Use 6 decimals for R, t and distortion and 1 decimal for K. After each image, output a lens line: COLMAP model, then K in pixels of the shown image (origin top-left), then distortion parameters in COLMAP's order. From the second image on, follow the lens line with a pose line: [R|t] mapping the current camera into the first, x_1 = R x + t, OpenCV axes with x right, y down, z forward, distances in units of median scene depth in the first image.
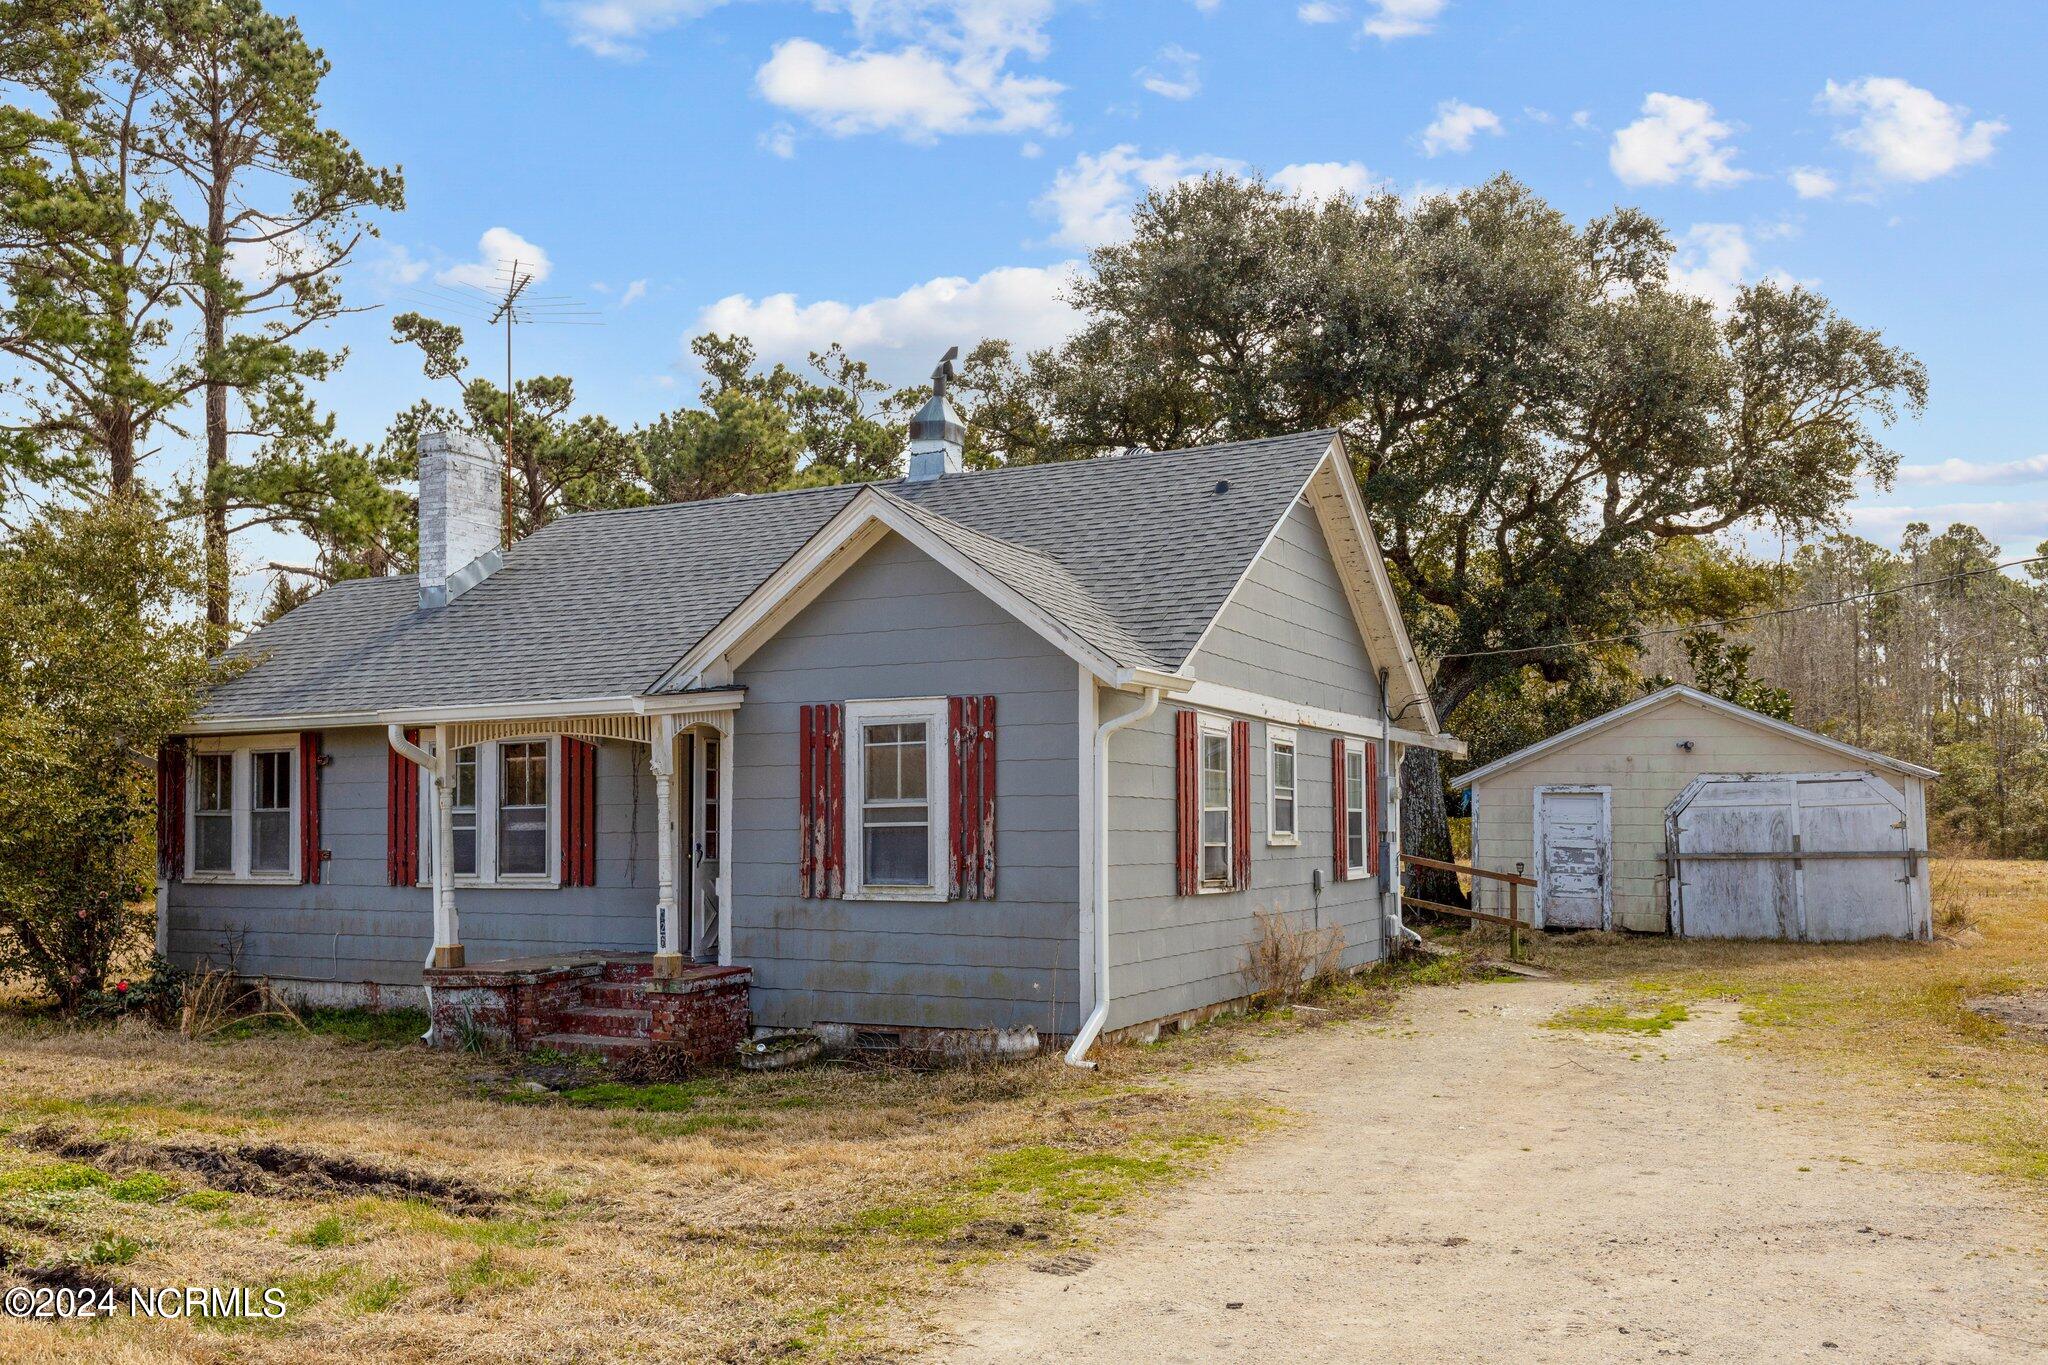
lens RADIAL K [[1694.4, 0, 1025.7], [0, 1694.4, 753.9], [0, 0, 1]] dist [0.001221, 0.008055]
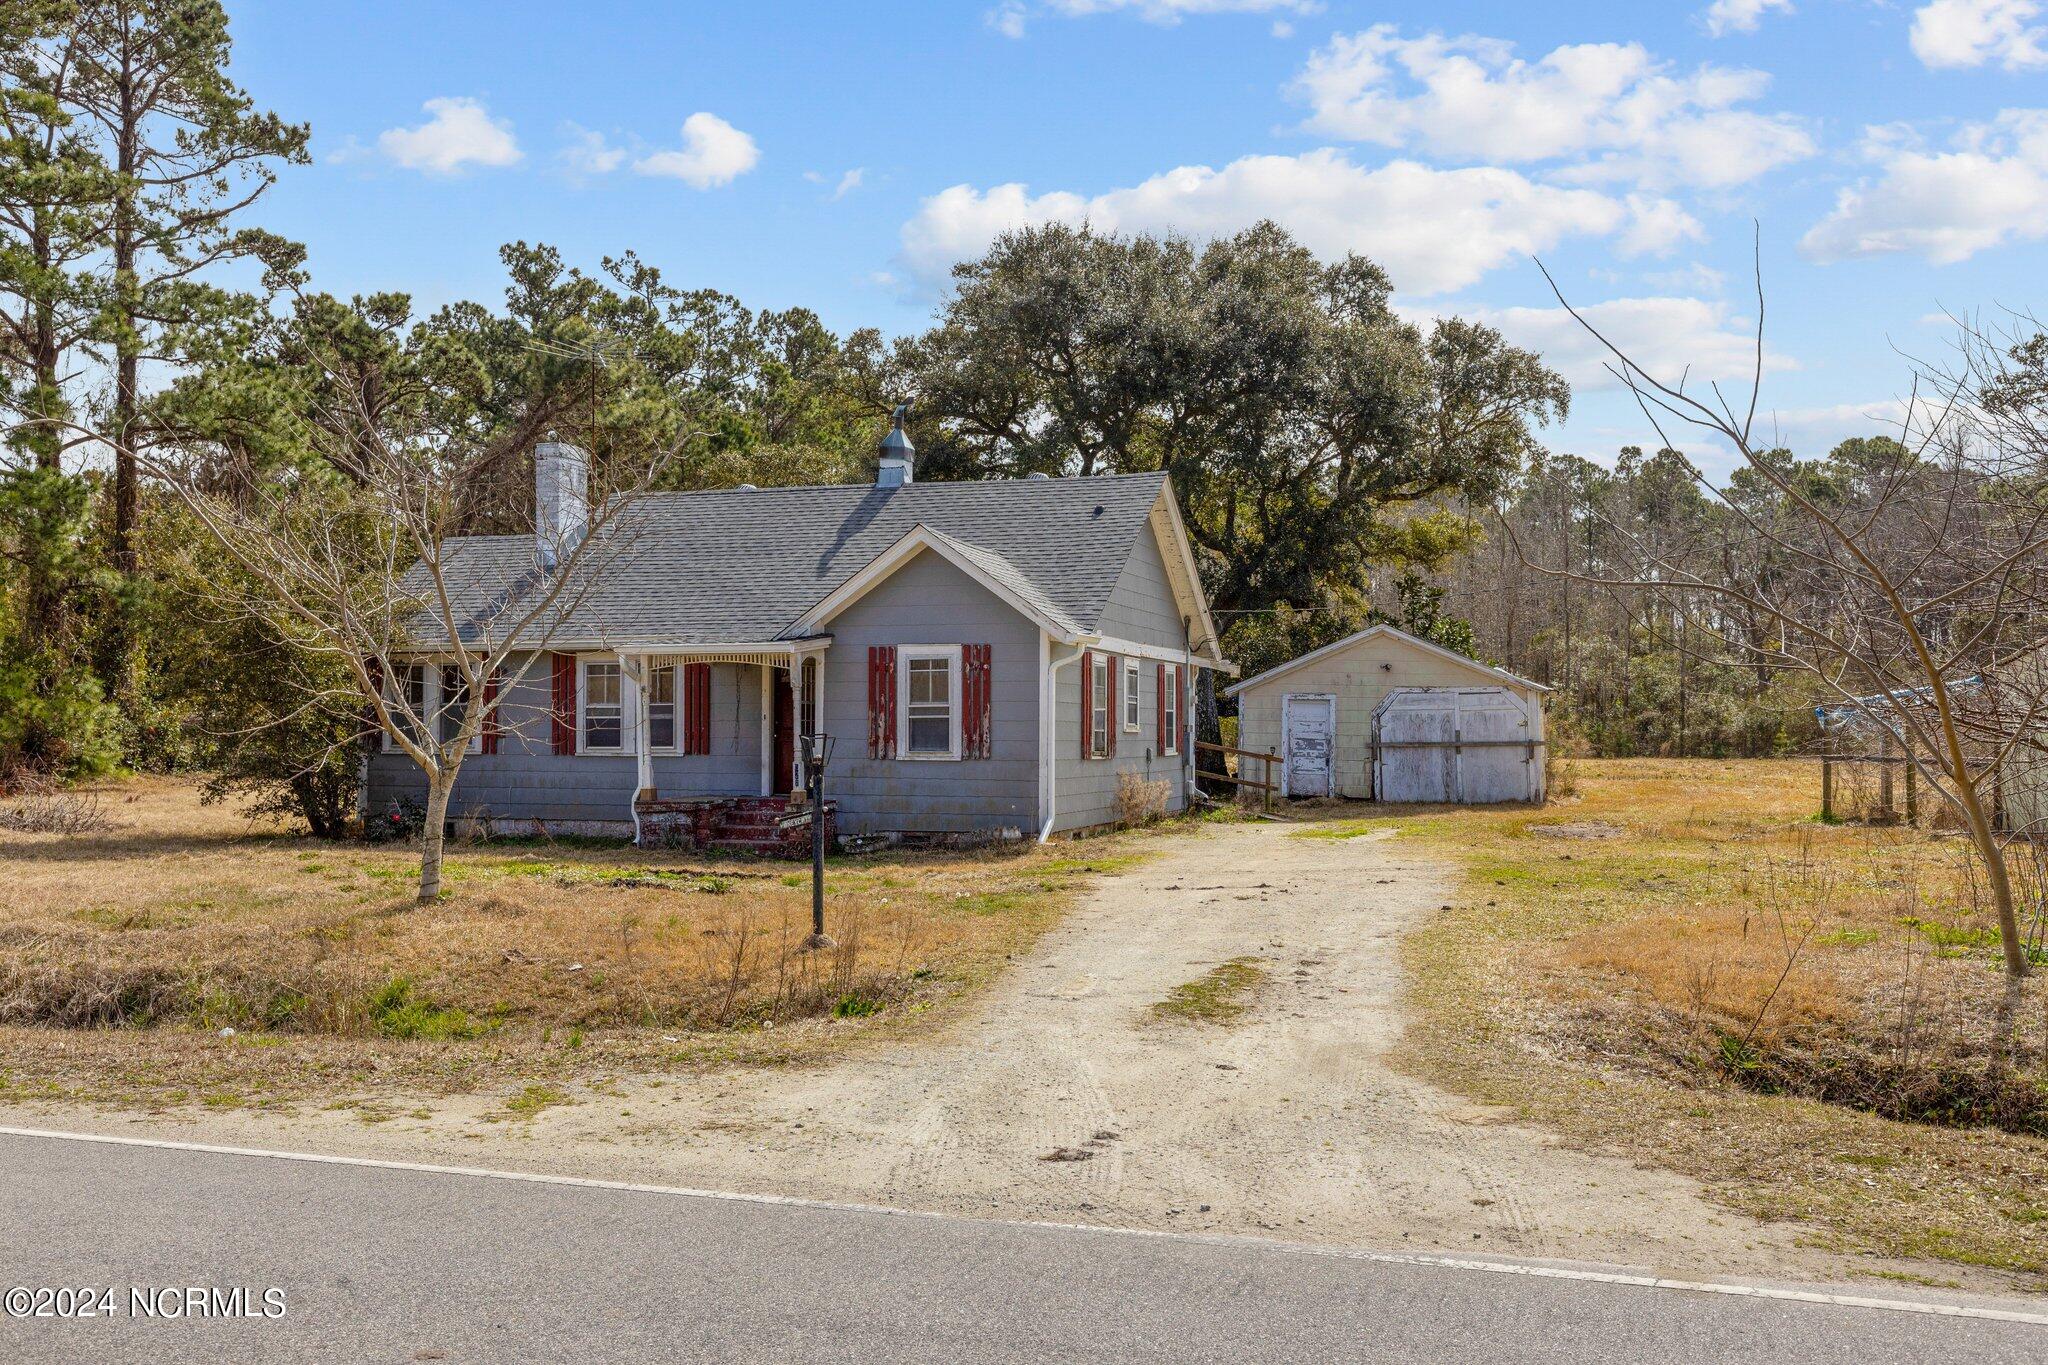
lens RADIAL K [[1808.1, 0, 1024.0], [0, 1808.1, 682.5], [0, 0, 1]] dist [-0.000428, -0.001780]
pose [[0.988805, 0.011228, 0.148793, -0.139501], [-0.014130, 0.999730, 0.018461, -0.015936], [-0.148545, -0.020357, 0.988696, -0.464038]]
